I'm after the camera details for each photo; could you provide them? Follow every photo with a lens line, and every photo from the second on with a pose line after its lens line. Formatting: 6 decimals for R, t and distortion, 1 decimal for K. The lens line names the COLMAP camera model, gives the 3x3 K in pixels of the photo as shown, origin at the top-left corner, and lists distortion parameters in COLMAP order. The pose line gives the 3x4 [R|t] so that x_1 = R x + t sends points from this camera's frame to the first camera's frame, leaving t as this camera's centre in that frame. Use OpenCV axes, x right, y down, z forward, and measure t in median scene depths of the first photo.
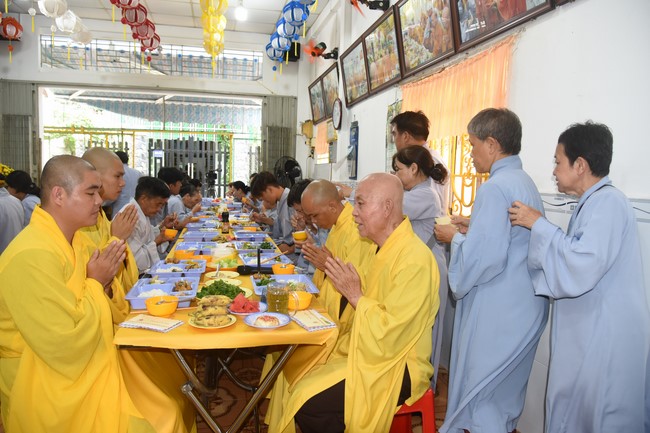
lens RADIAL K [[469.1, 0, 325.8], [0, 469.1, 222.7], [0, 0, 1]] dist [-0.023527, 0.000206]
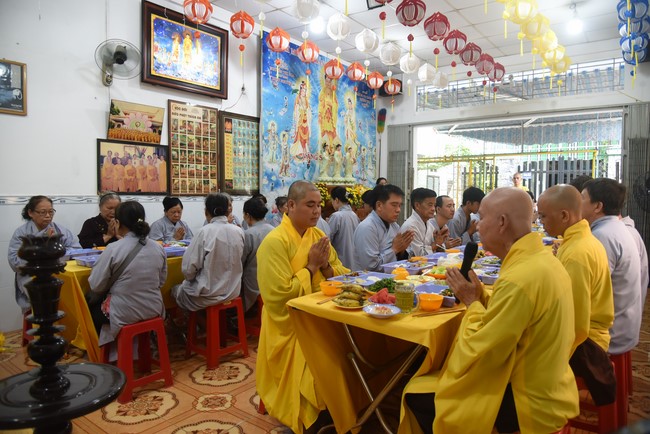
lens RADIAL K [[469.1, 0, 329.9], [0, 469.1, 212.4], [0, 0, 1]] dist [-0.023527, 0.000206]
pose [[0.634697, 0.011444, -0.772676, 0.187338], [-0.067038, 0.996936, -0.040301, 0.003697], [0.769848, 0.077378, 0.633519, 0.028350]]
